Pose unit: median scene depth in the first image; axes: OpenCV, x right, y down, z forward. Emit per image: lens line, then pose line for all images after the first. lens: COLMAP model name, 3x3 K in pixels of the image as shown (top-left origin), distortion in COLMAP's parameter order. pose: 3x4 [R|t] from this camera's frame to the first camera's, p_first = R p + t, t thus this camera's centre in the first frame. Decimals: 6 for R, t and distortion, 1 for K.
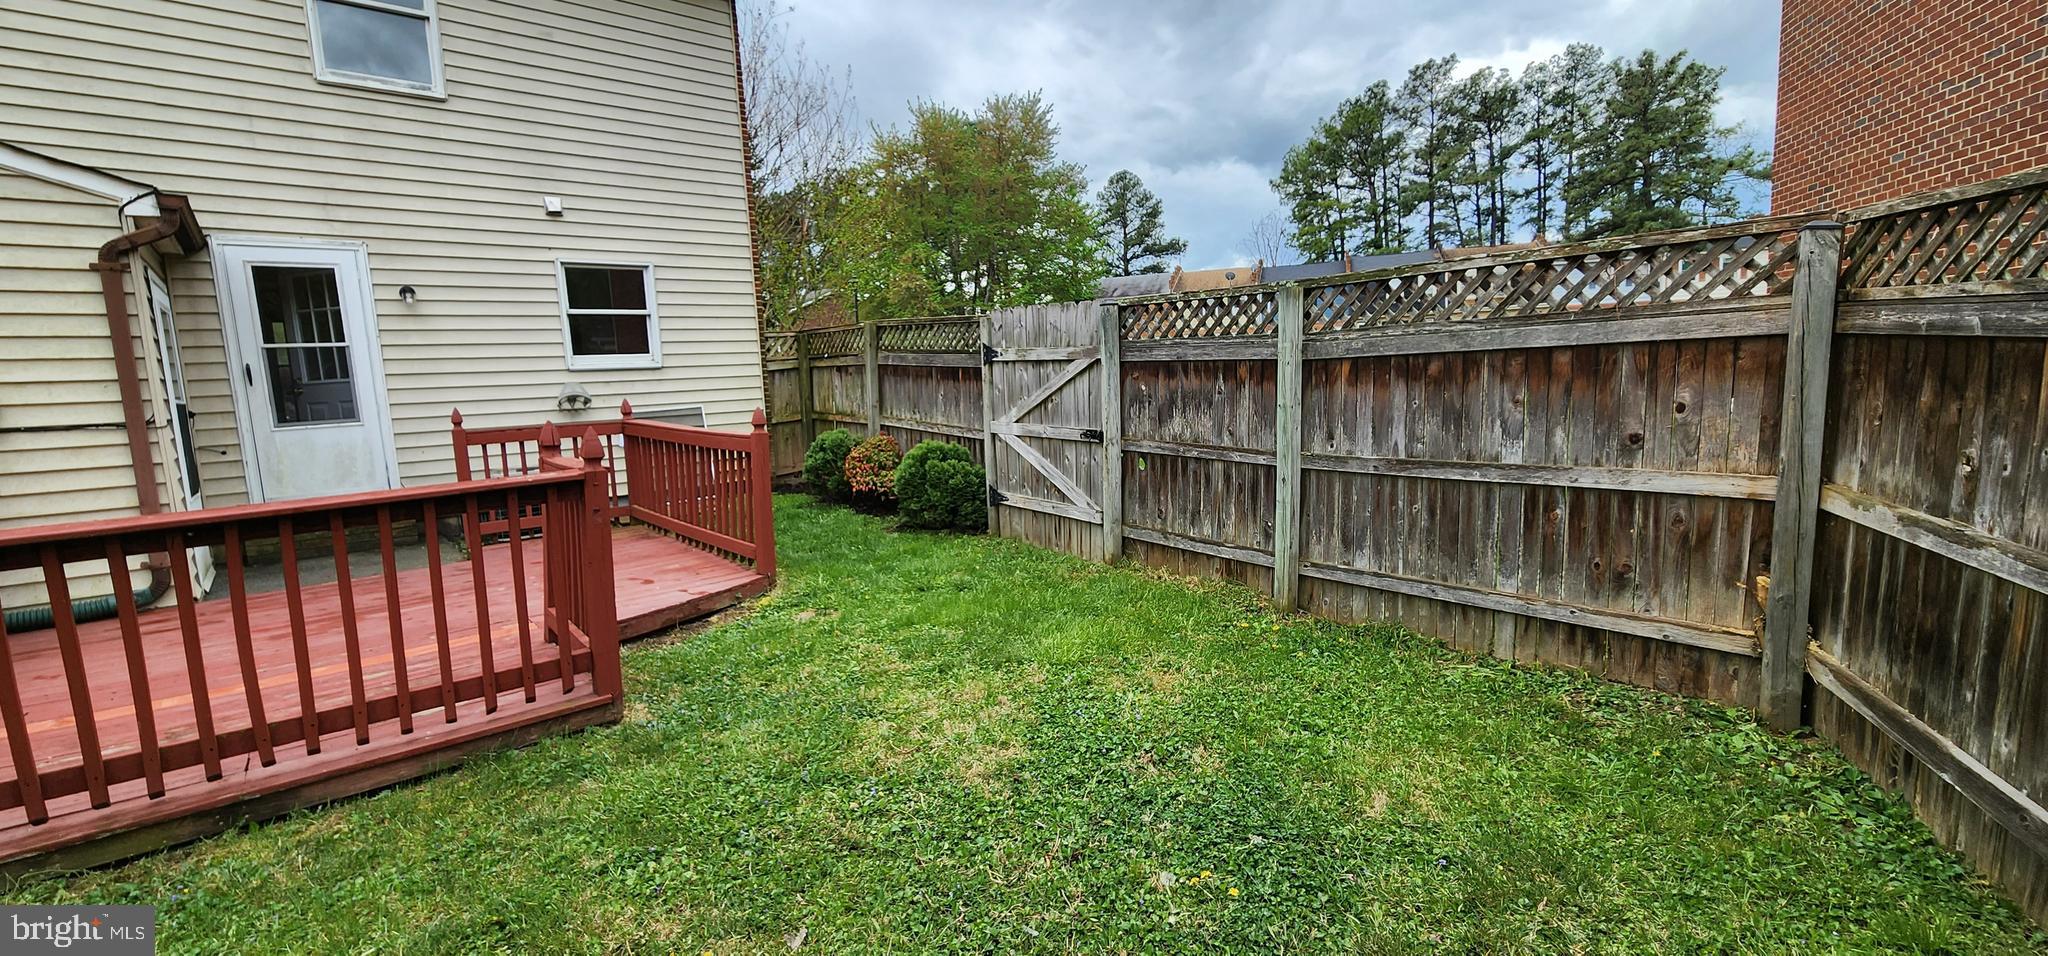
lens RADIAL K [[844.0, 0, 1023.5], [0, 844.0, 472.3], [0, 0, 1]] dist [0.001973, 0.000333]
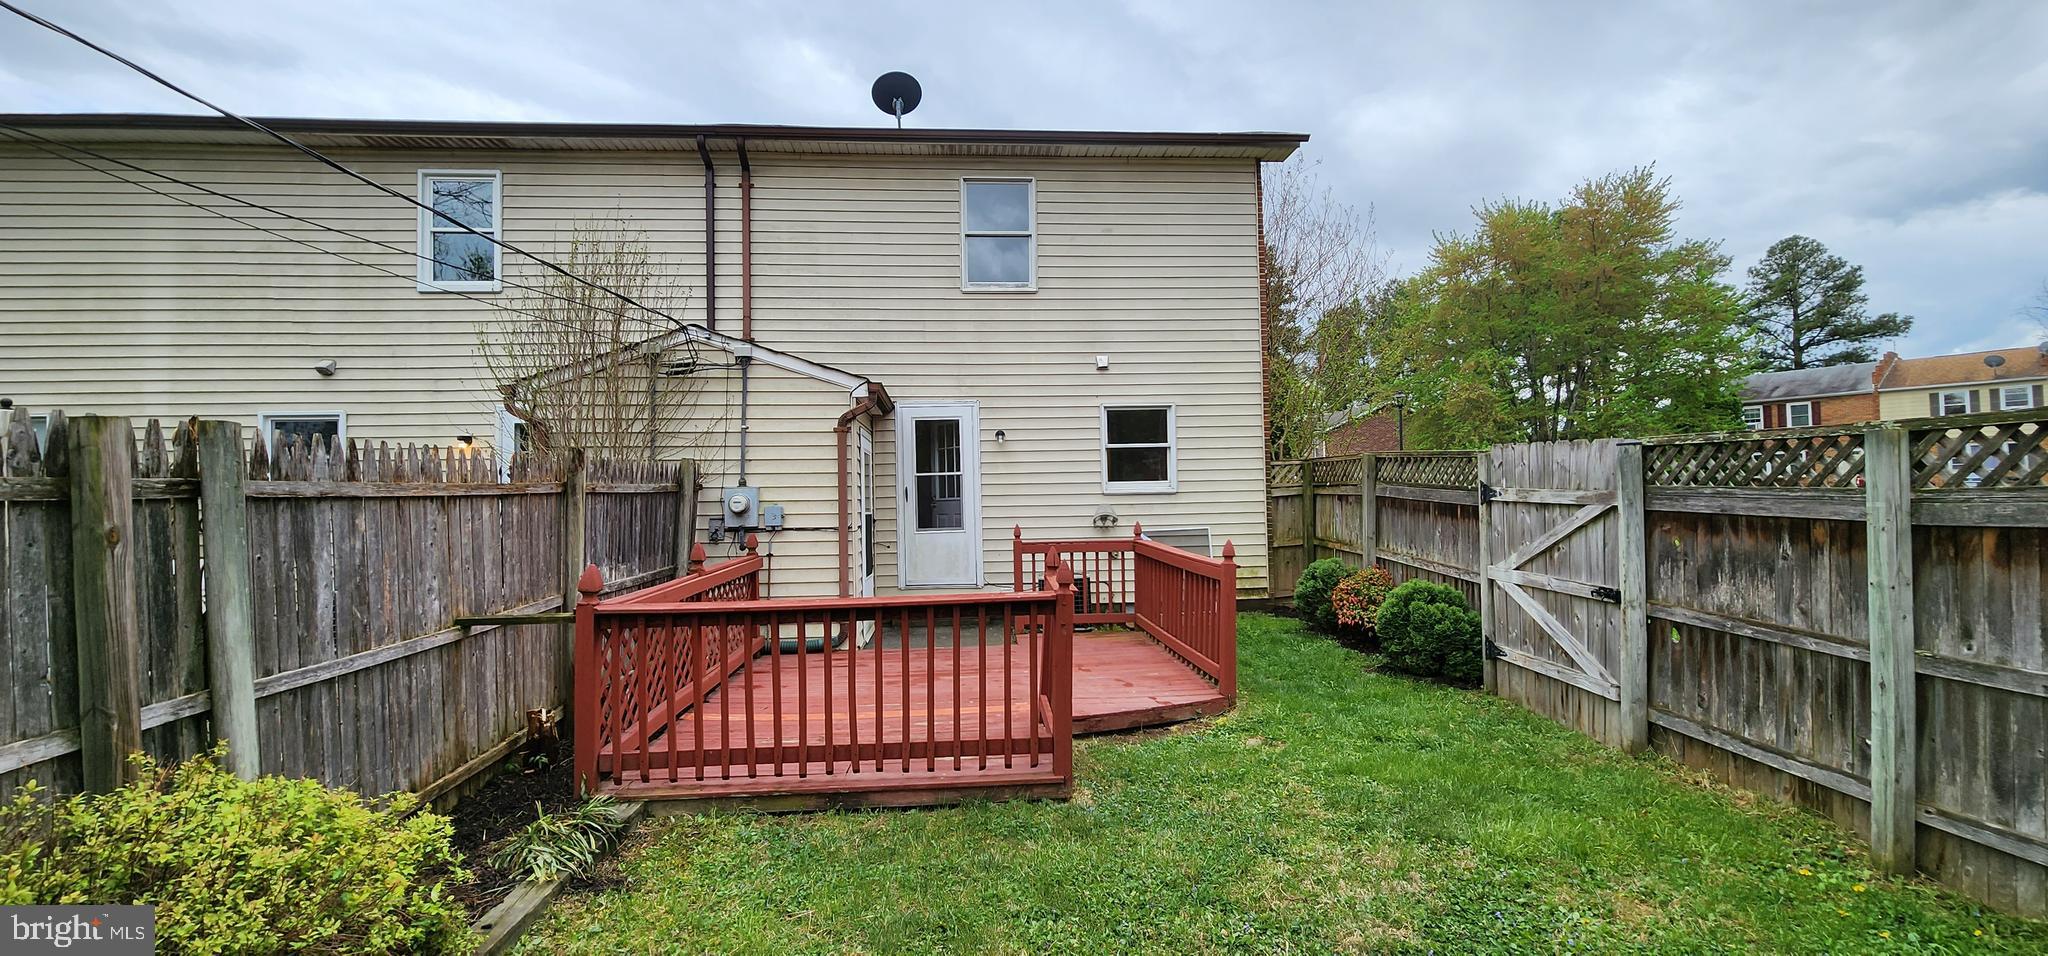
lens RADIAL K [[837.0, 0, 1019.5], [0, 837.0, 474.1], [0, 0, 1]] dist [0.006492, -0.006088]
pose [[0.804439, 0.012322, -0.593907, 0.093691], [-0.088217, 0.991177, -0.098924, -0.024694], [0.587448, 0.131971, 0.798429, -0.037918]]
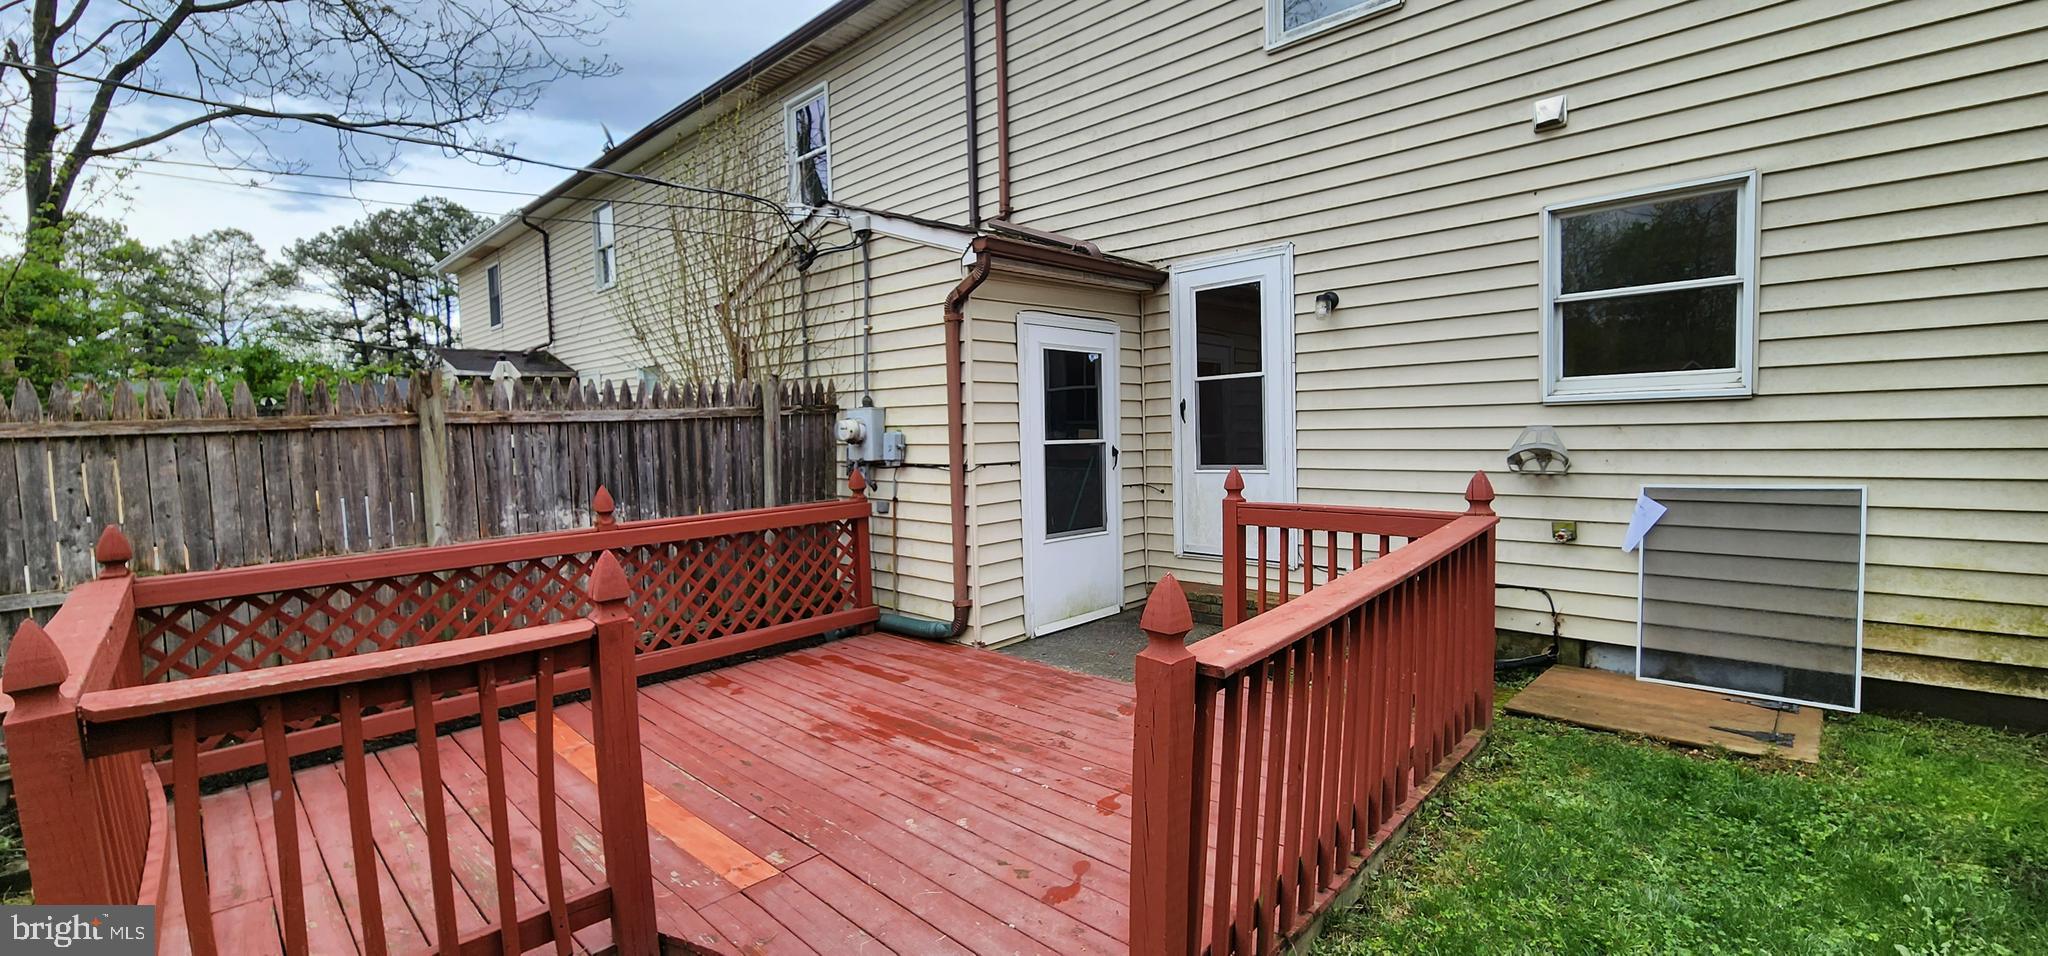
lens RADIAL K [[844.0, 0, 1023.5], [0, 844.0, 472.3], [0, 0, 1]] dist [0.001973, 0.000333]
pose [[0.087236, 0.096178, -0.991534, -0.007115], [-0.094742, 0.991618, 0.087851, -0.113989], [0.991672, 0.086276, 0.095617, 0.748963]]
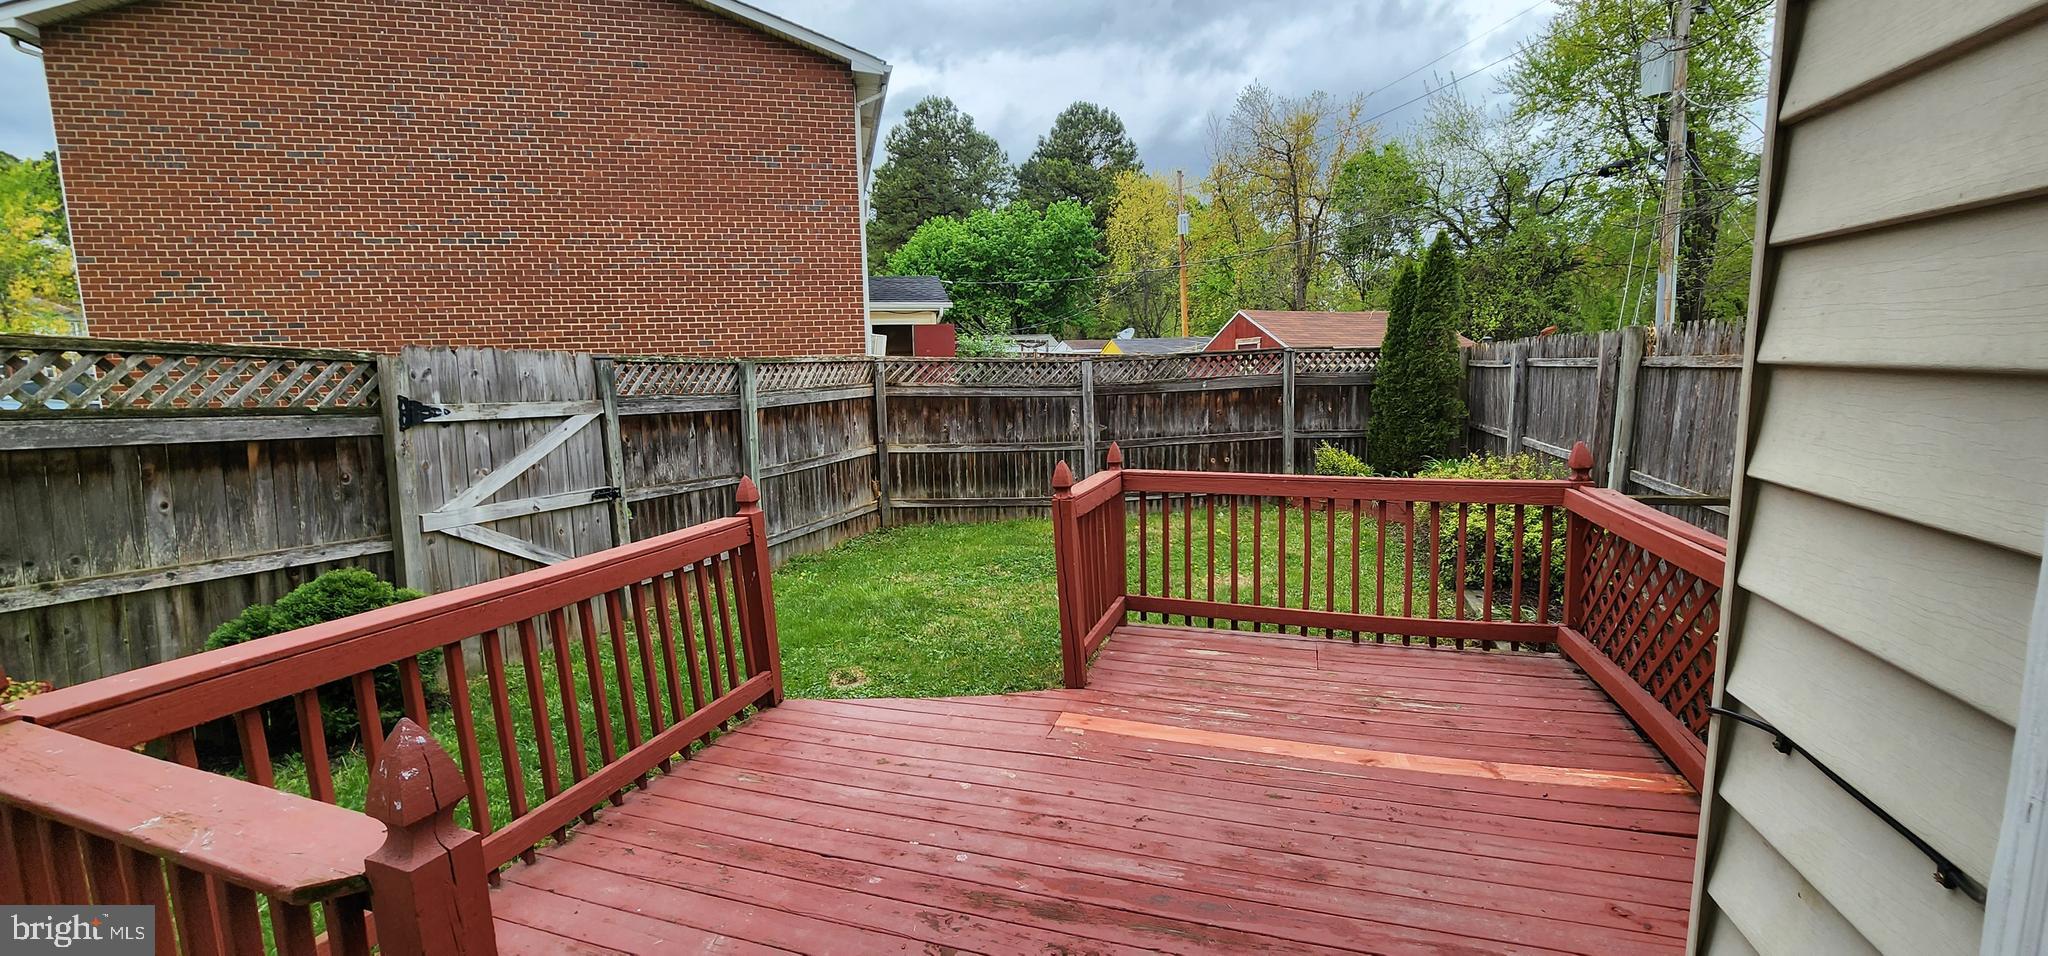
lens RADIAL K [[837.0, 0, 1019.5], [0, 837.0, 474.1], [0, 0, 1]] dist [0.006492, -0.006088]
pose [[-0.521558, -0.057691, 0.851263, -0.845821], [0.146855, 0.976752, 0.156172, -0.127529], [-0.840482, 0.206466, -0.500961, 0.950327]]
